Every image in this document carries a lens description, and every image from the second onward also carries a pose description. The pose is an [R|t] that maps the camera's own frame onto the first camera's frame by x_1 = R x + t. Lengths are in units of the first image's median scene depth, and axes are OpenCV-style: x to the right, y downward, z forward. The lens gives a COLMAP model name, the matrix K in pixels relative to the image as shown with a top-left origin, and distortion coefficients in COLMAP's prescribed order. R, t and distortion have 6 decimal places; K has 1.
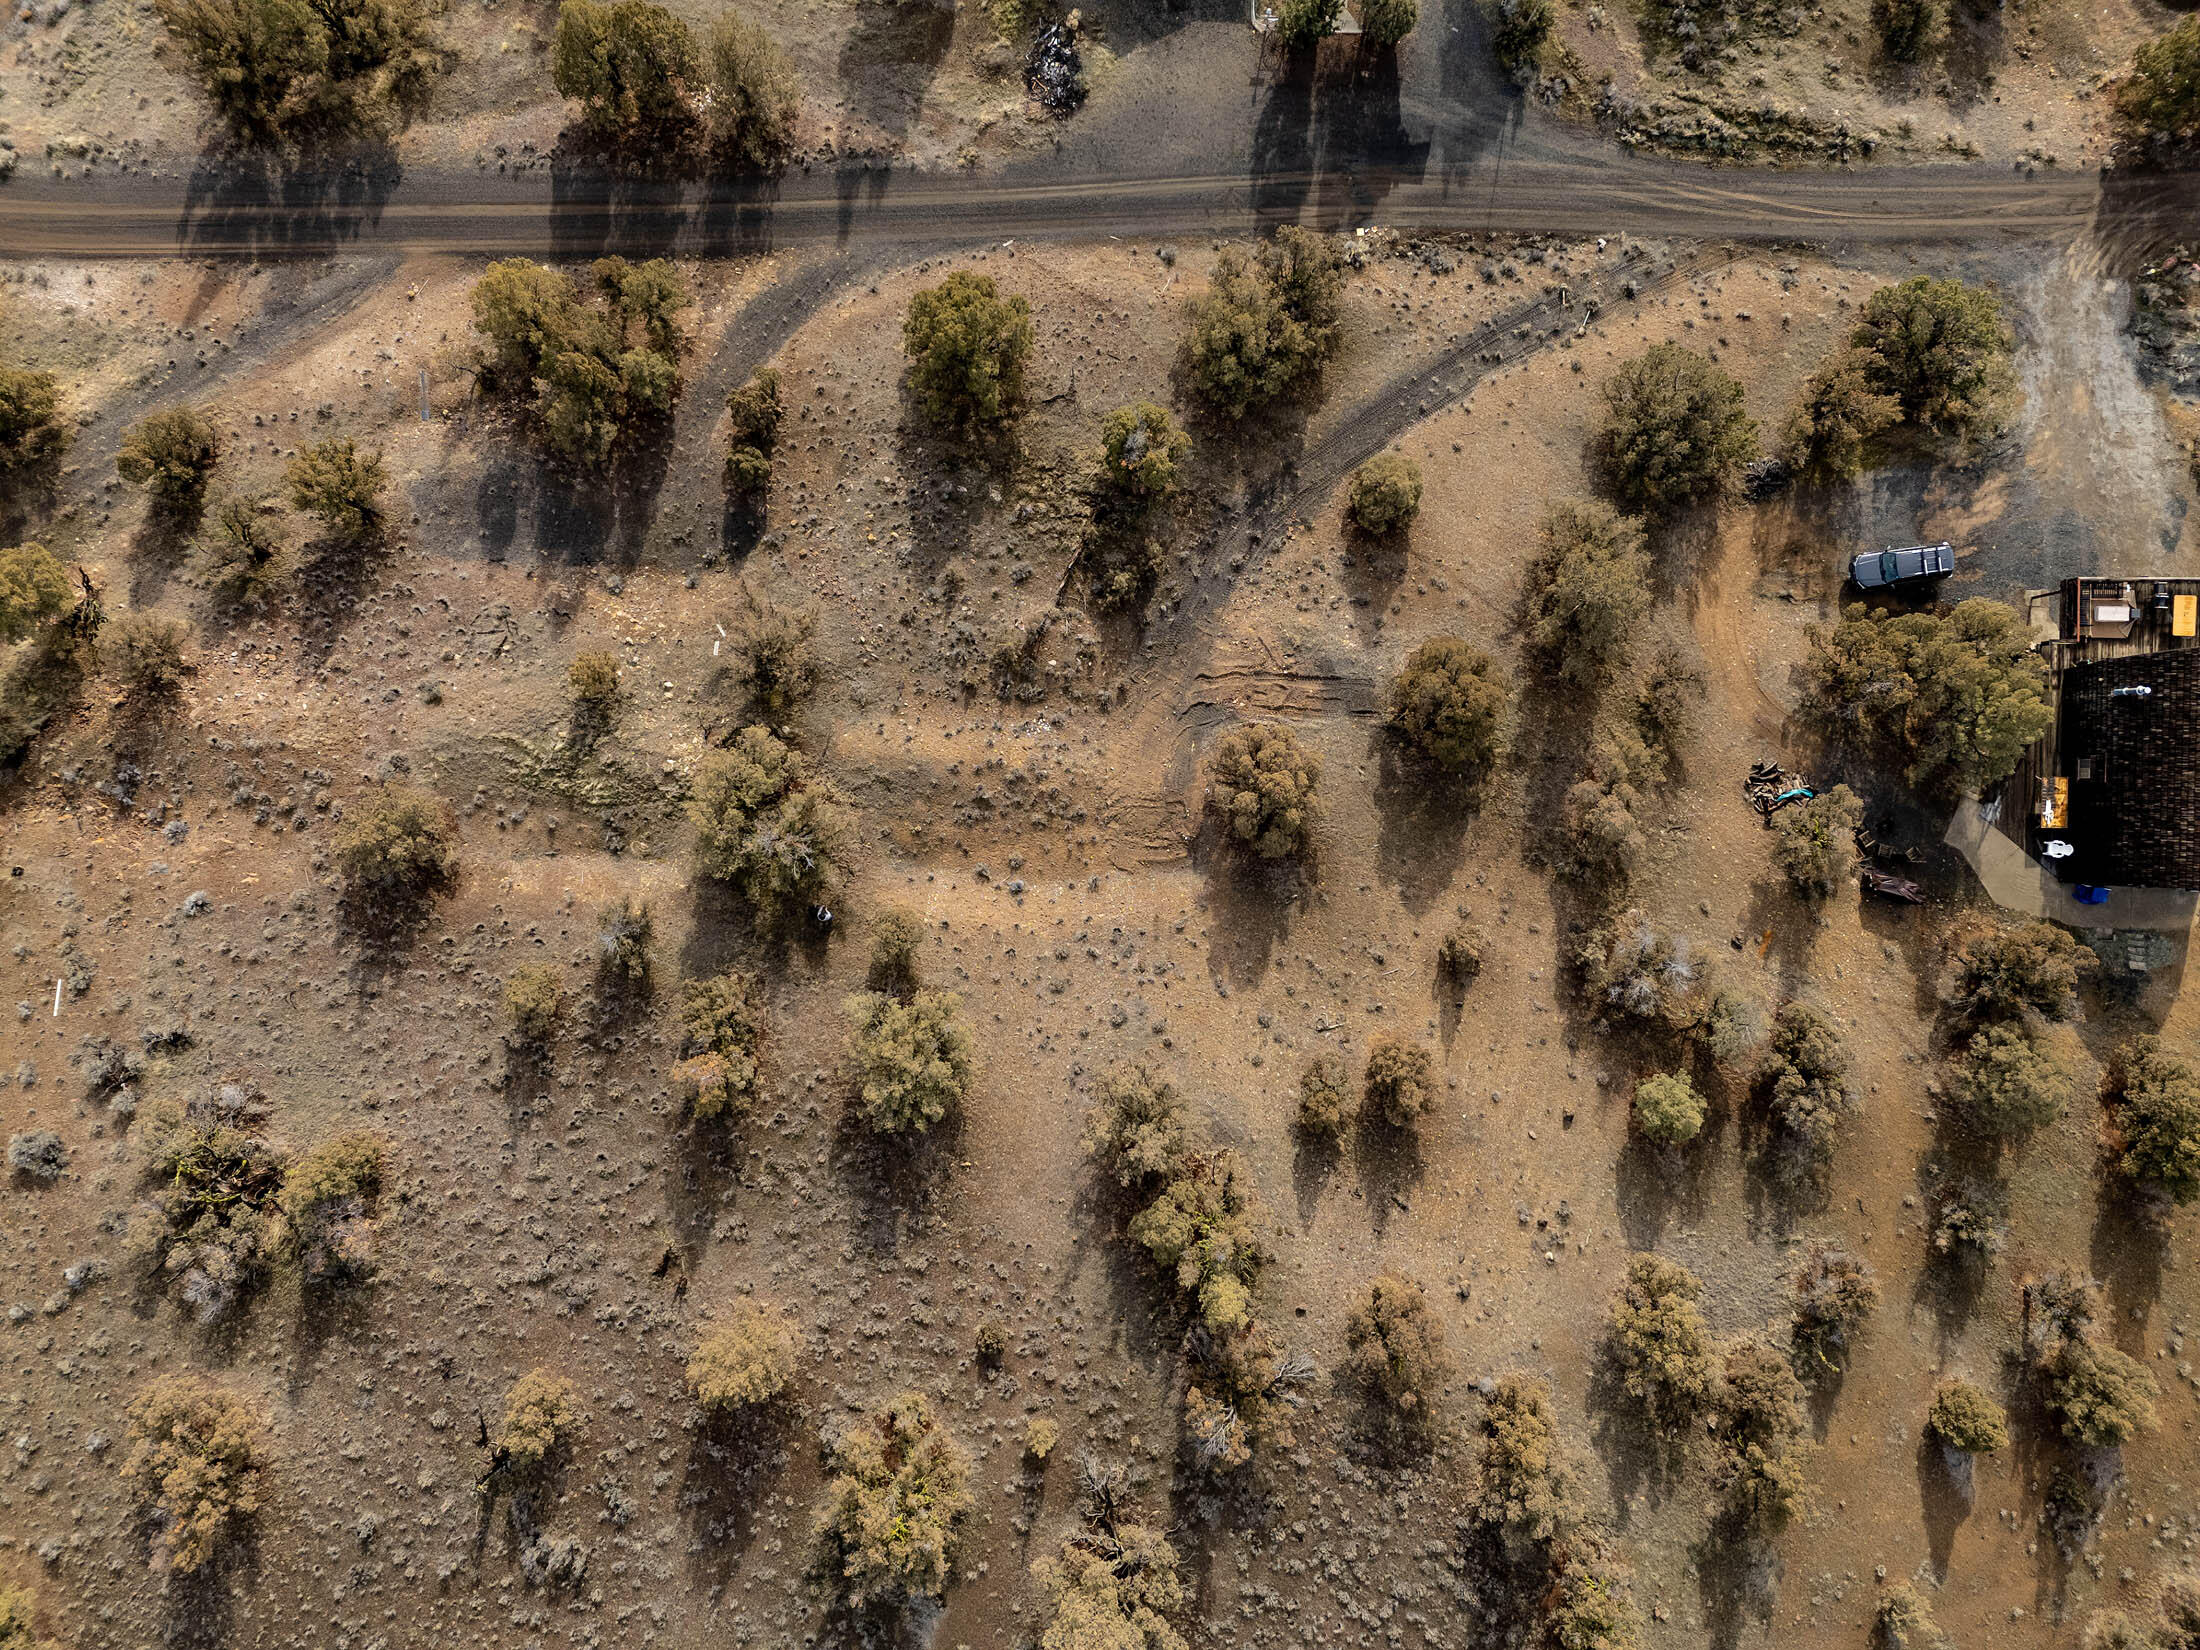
lens RADIAL K [[1607.4, 0, 1102.7], [0, 1607.4, 828.8], [0, 0, 1]] dist [0.072658, -0.056701]
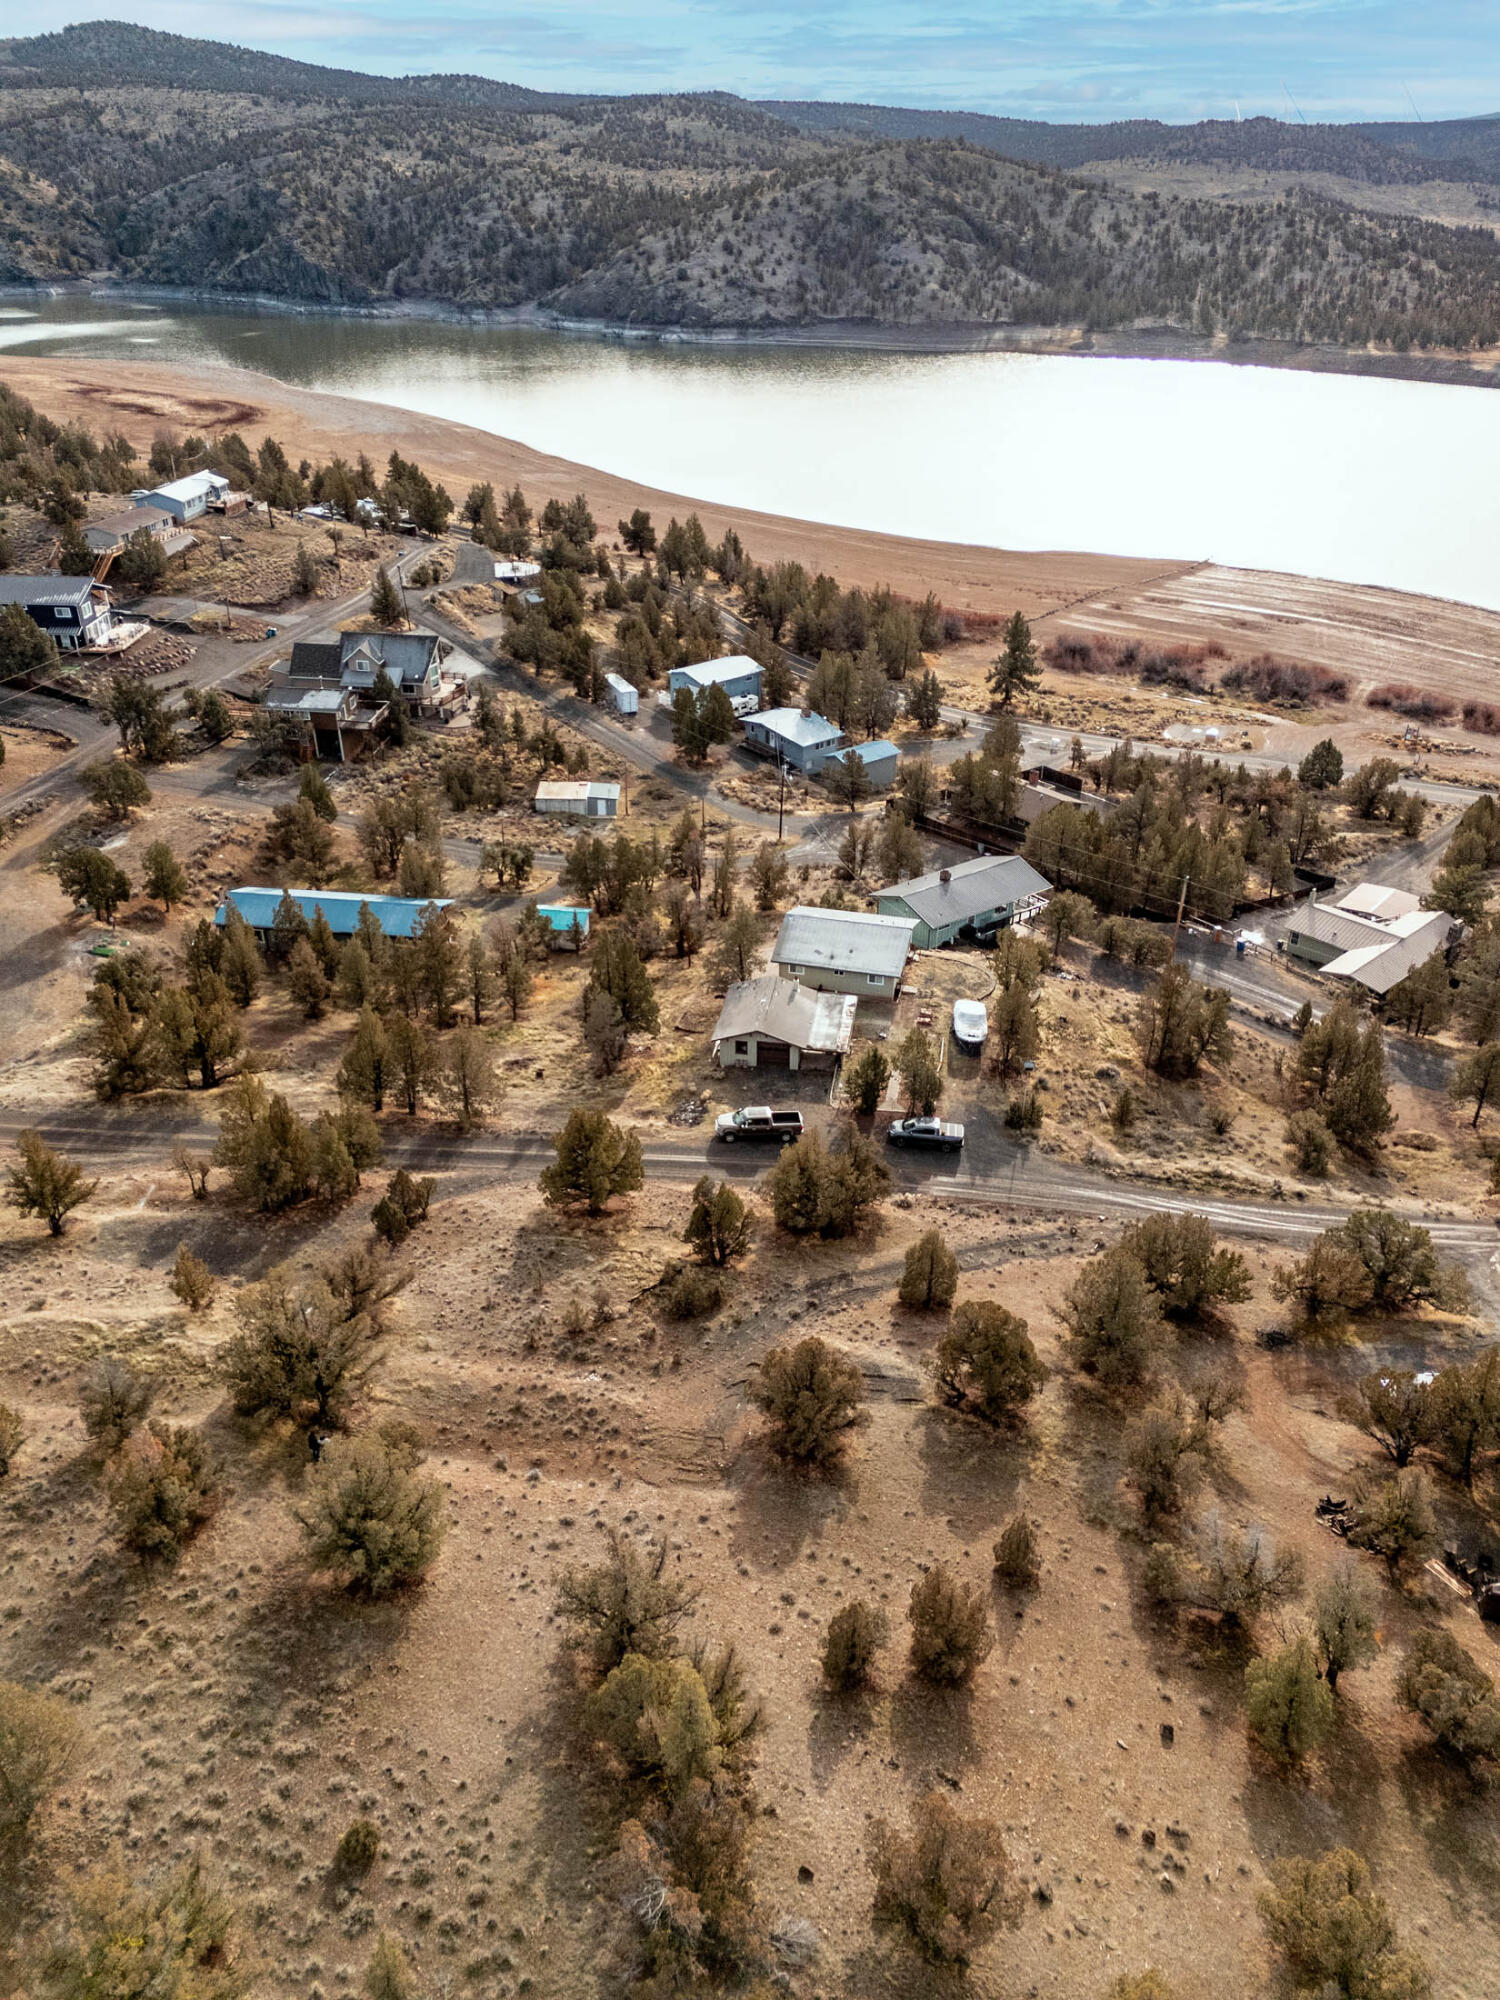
lens RADIAL K [[1461.3, 0, 746.5], [0, 1461.3, 1001.2], [0, 0, 1]] dist [0.072658, -0.056701]
pose [[0.995668, 0.061815, -0.069459, 0.109515], [-0.090645, 0.478863, -0.873197, 0.627728], [-0.020715, 0.875711, 0.482392, 0.337400]]
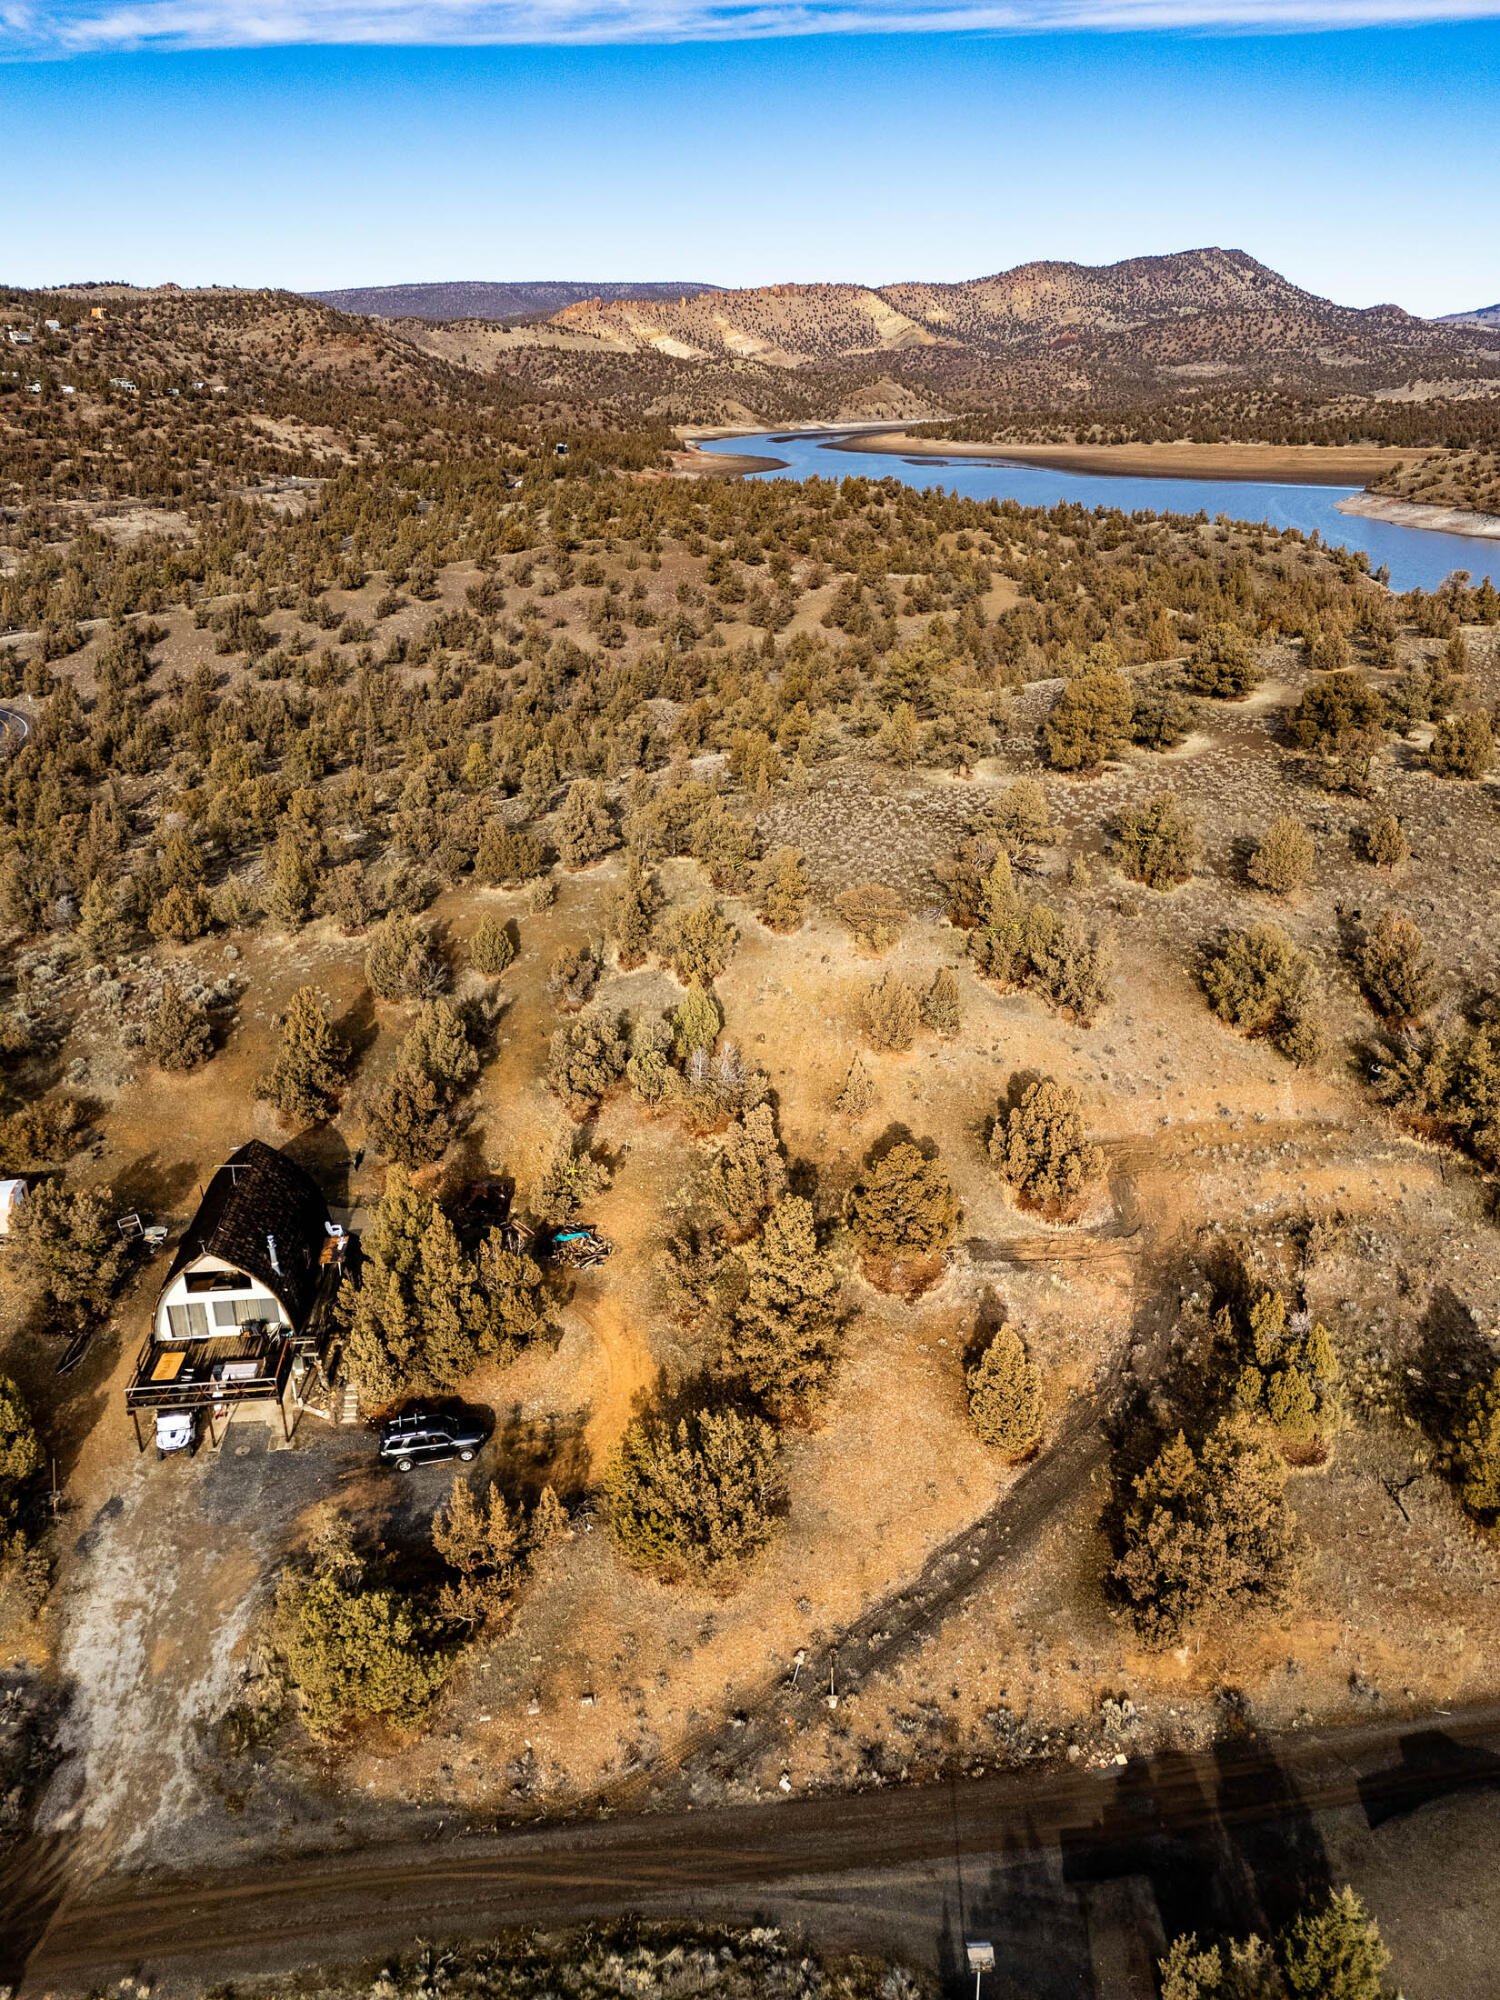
lens RADIAL K [[1461.3, 0, 752.4], [0, 1461.3, 1002.1], [0, 0, 1]] dist [0.072658, -0.056701]
pose [[-0.993778, 0.056452, -0.096010, 0.394900], [-0.110628, -0.400548, 0.909573, -0.880673], [0.012890, 0.914535, 0.404301, 0.462060]]
